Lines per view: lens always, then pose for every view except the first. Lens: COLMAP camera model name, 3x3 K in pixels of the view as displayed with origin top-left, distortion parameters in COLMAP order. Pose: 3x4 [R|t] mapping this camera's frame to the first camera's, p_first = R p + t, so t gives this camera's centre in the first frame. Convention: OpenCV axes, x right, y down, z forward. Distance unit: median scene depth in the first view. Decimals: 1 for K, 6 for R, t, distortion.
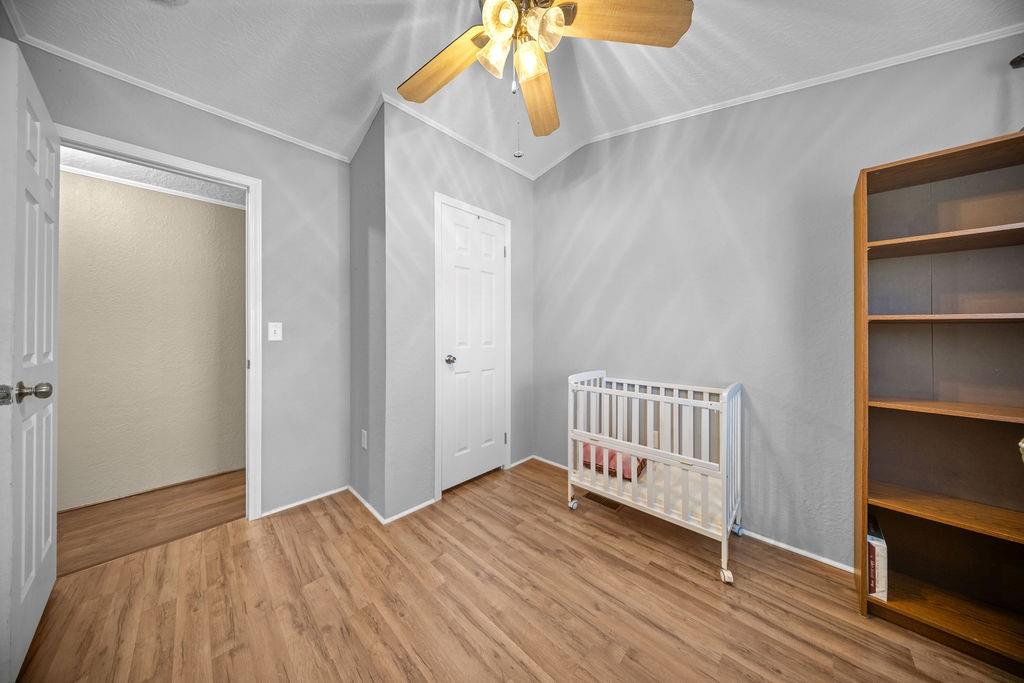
lens RADIAL K [[302.4, 0, 518.4], [0, 302.4, 332.2], [0, 0, 1]] dist [-0.000058, -0.000320]
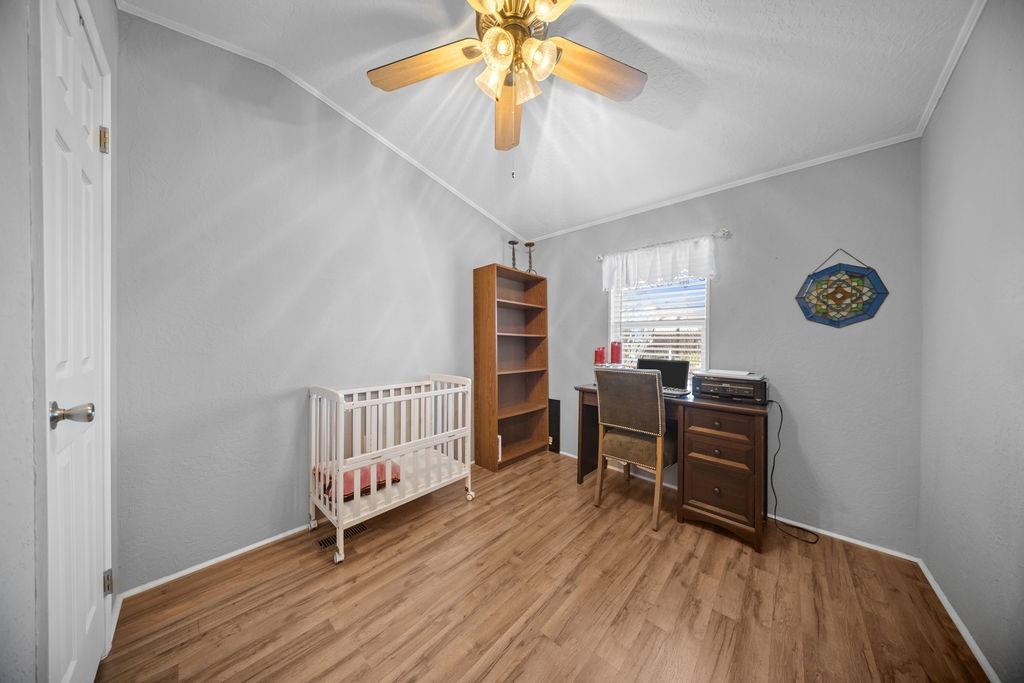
lens RADIAL K [[302.4, 0, 511.0], [0, 302.4, 340.2], [0, 0, 1]] dist [-0.000058, -0.000320]
pose [[-0.007014, 0.002866, 0.999971, -0.757641], [-0.011775, 0.999926, -0.002949, 0.005218], [-0.999906, -0.011796, -0.006980, 0.704446]]
